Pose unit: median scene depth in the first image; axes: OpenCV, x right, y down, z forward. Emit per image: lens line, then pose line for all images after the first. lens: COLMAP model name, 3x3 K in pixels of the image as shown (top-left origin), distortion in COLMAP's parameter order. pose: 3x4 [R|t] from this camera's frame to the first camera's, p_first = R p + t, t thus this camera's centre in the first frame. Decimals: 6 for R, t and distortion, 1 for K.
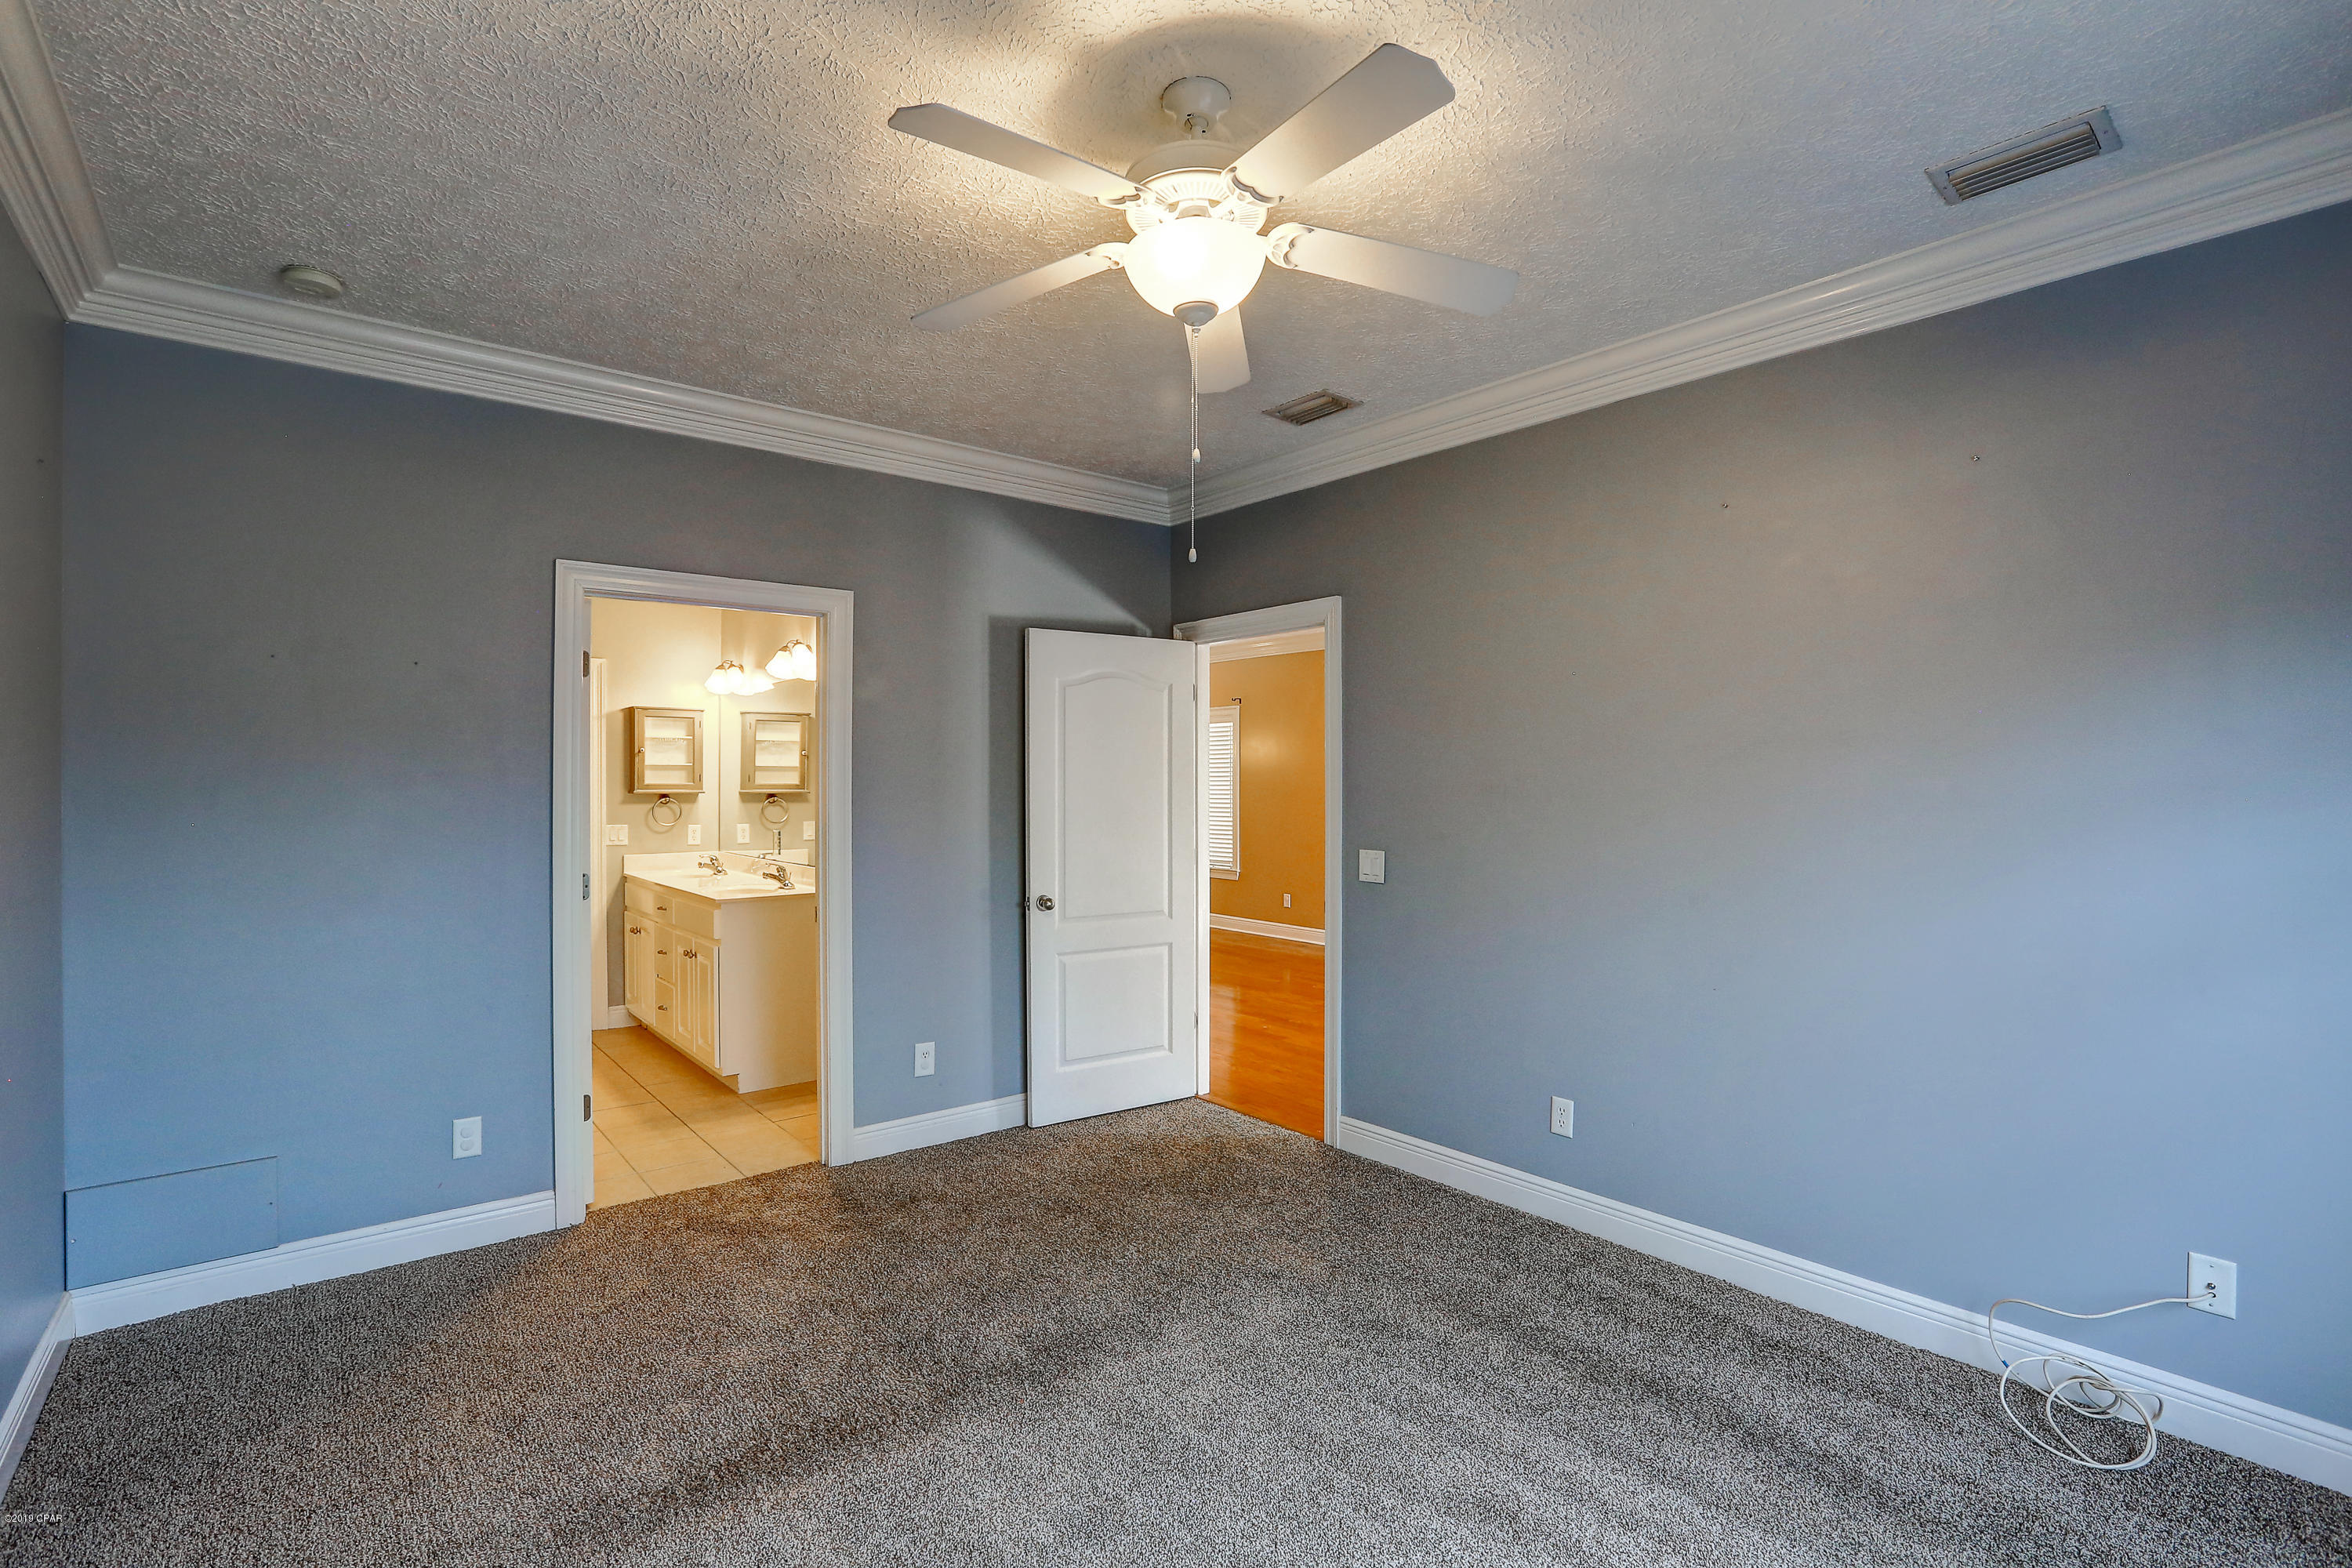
lens RADIAL K [[1091.7, 0, 1162.6], [0, 1091.7, 787.2], [0, 0, 1]] dist [-0.035249, 0.016519]
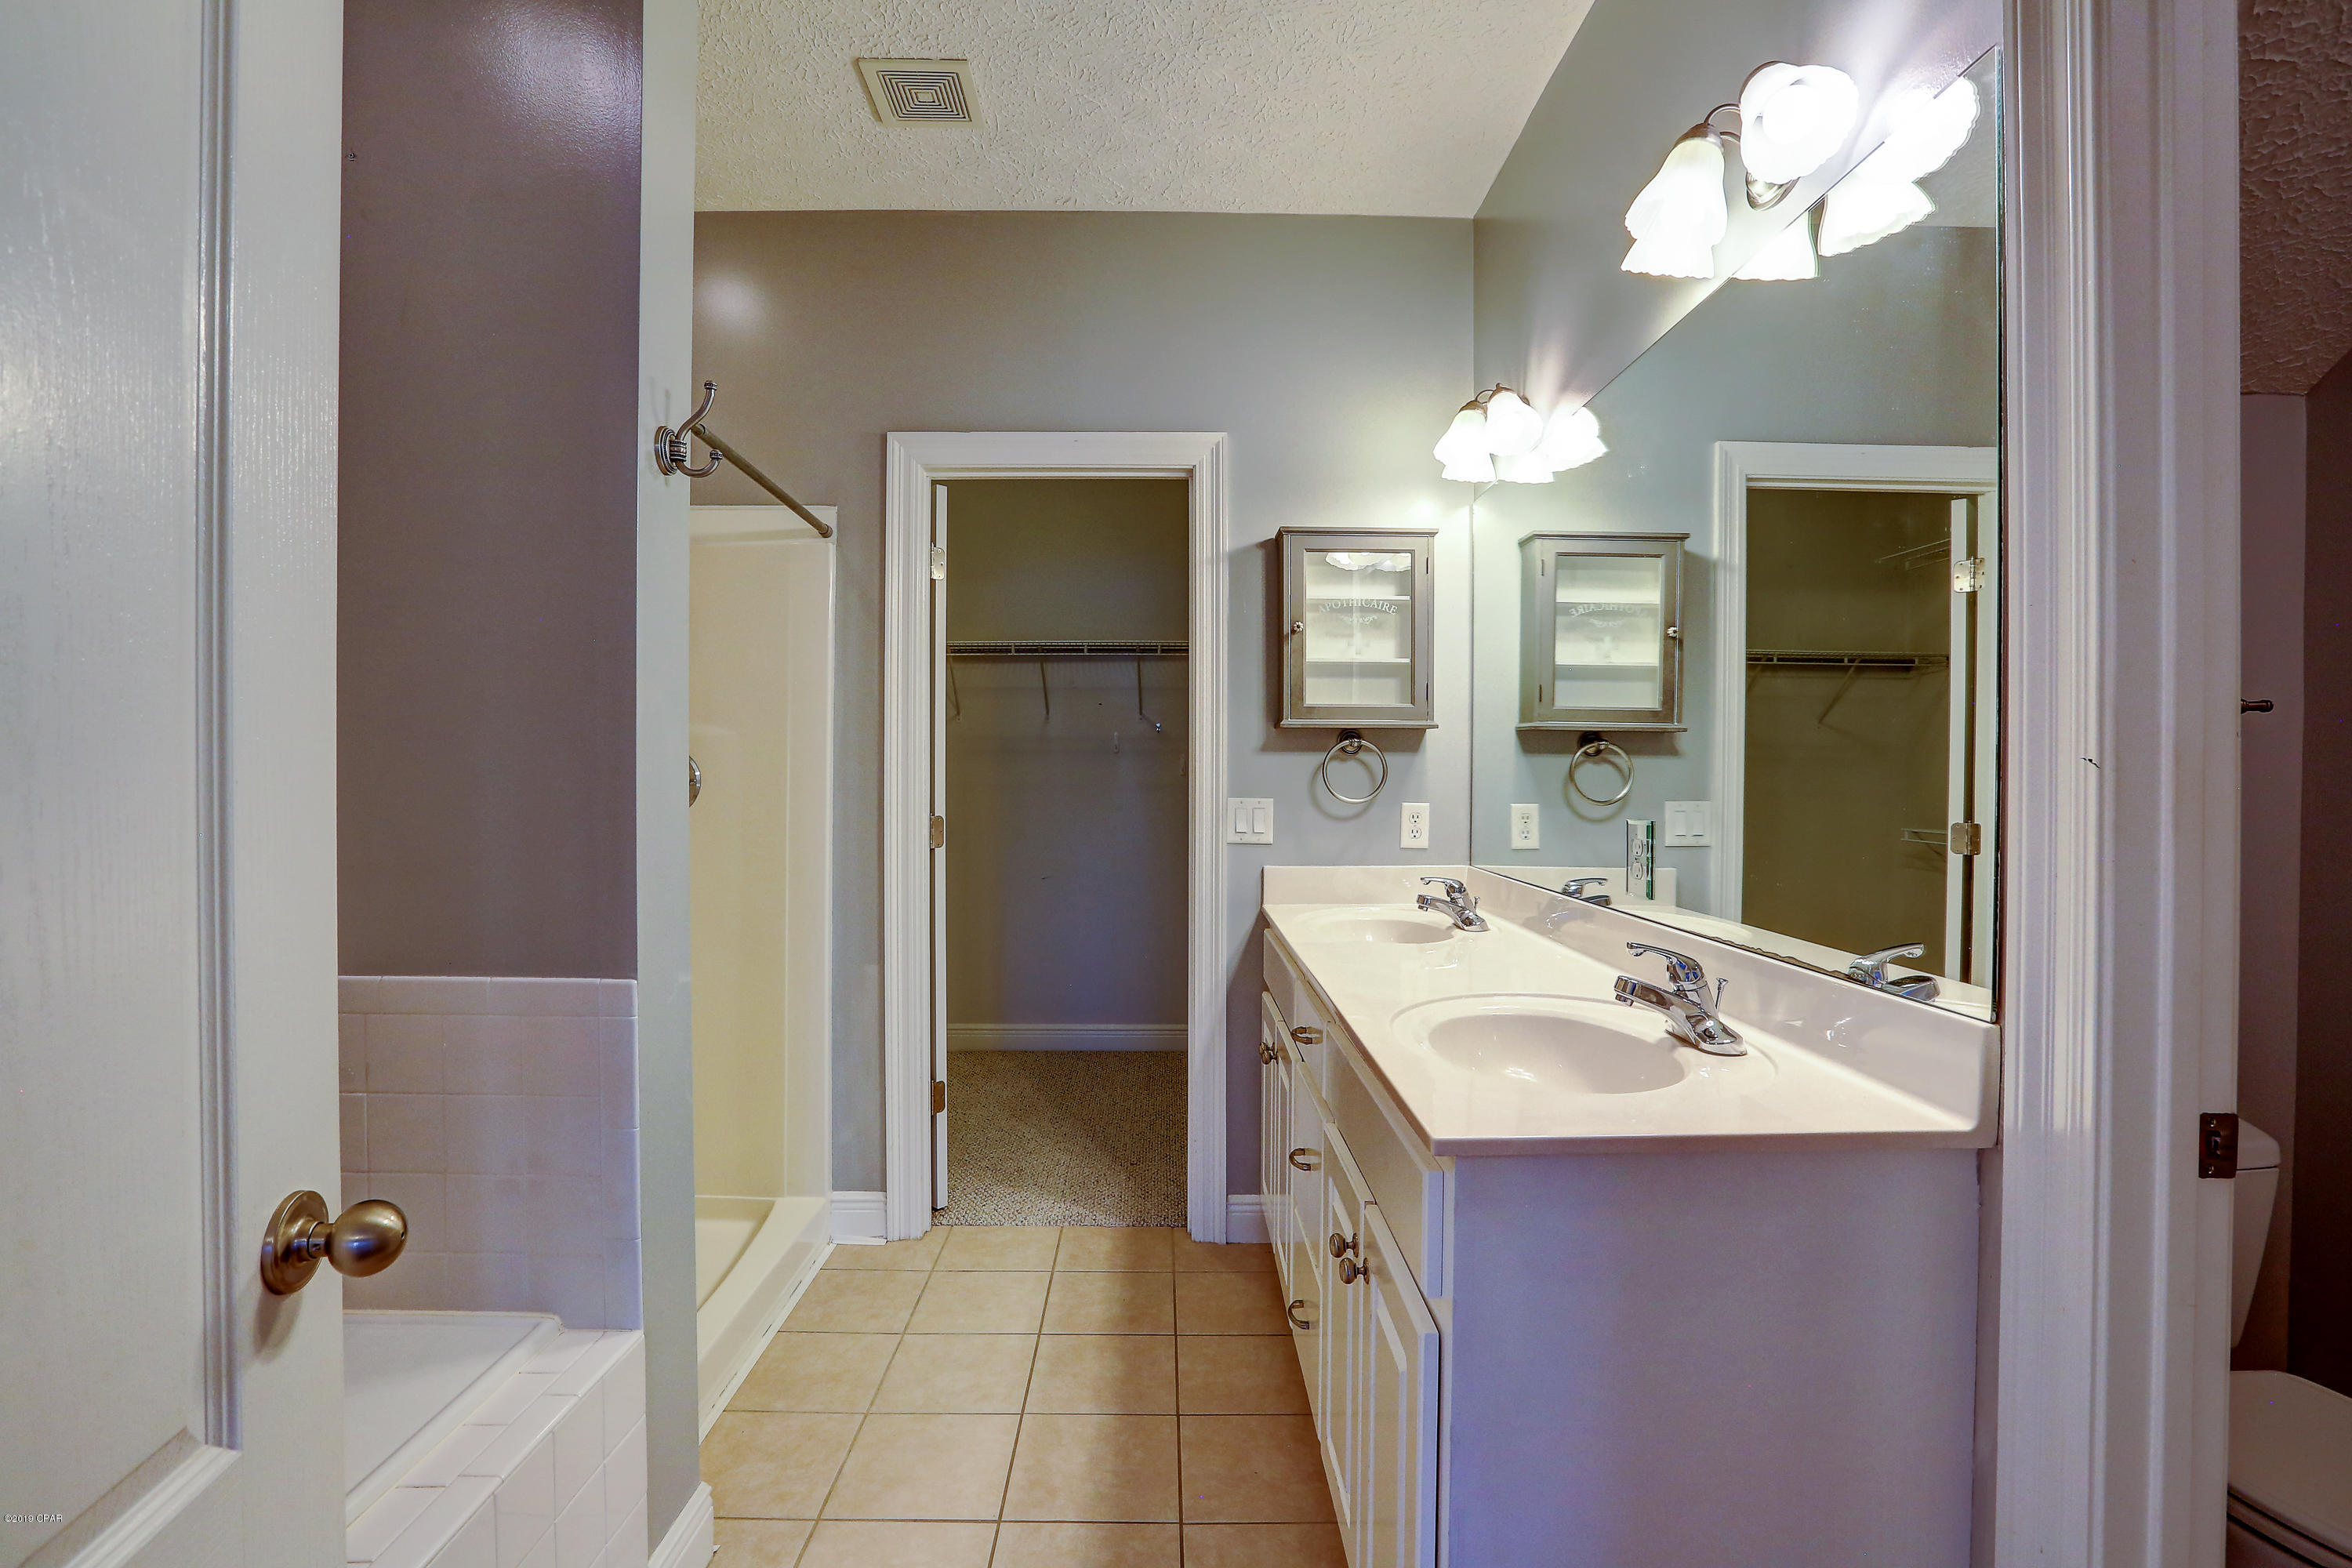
lens RADIAL K [[1091.7, 0, 1172.6], [0, 1091.7, 777.8], [0, 0, 1]] dist [-0.035249, 0.016519]
pose [[0.788022, 0.006027, -0.615618, -0.242023], [-0.006343, 0.999978, 0.001670, 0.024776], [0.615615, 0.002589, 0.788043, 0.603265]]
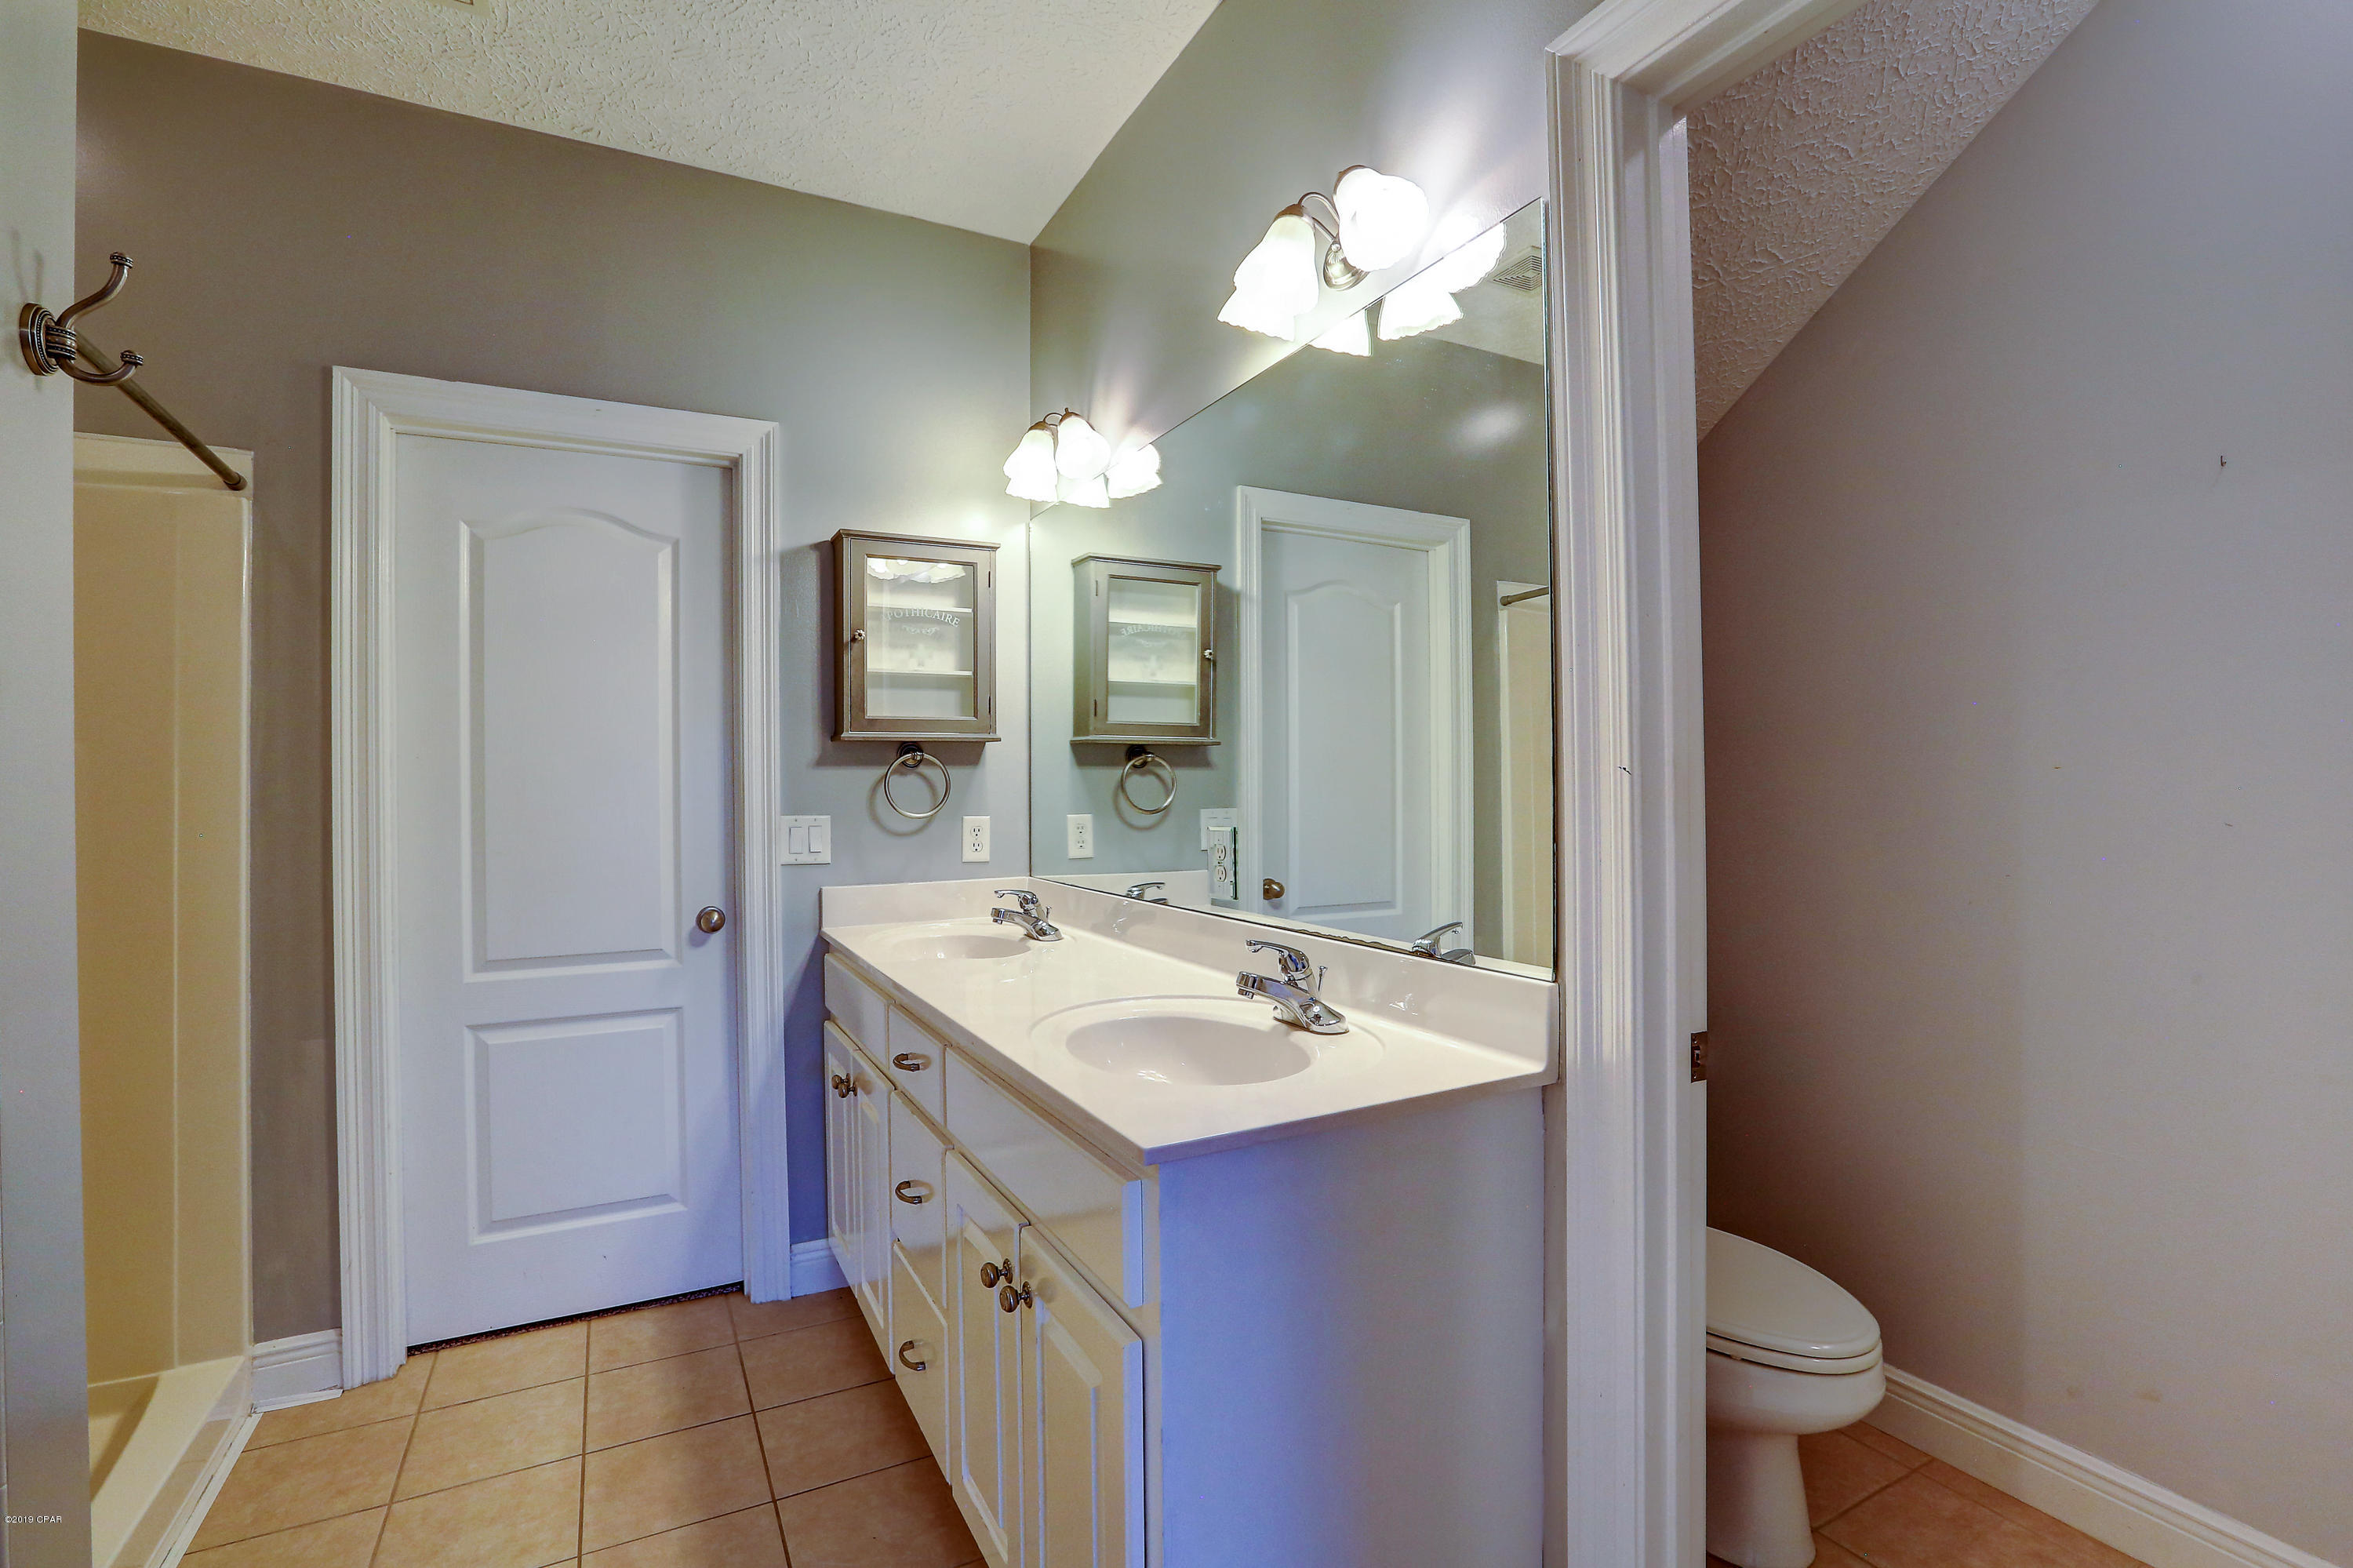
lens RADIAL K [[1092.2, 0, 1166.2], [0, 1092.2, 778.0], [0, 0, 1]] dist [-0.035249, 0.016519]
pose [[0.980355, -0.010801, -0.196945, -0.274508], [0.009224, 0.999918, -0.008922, 0.024270], [0.197025, 0.006930, 0.980374, 0.594292]]
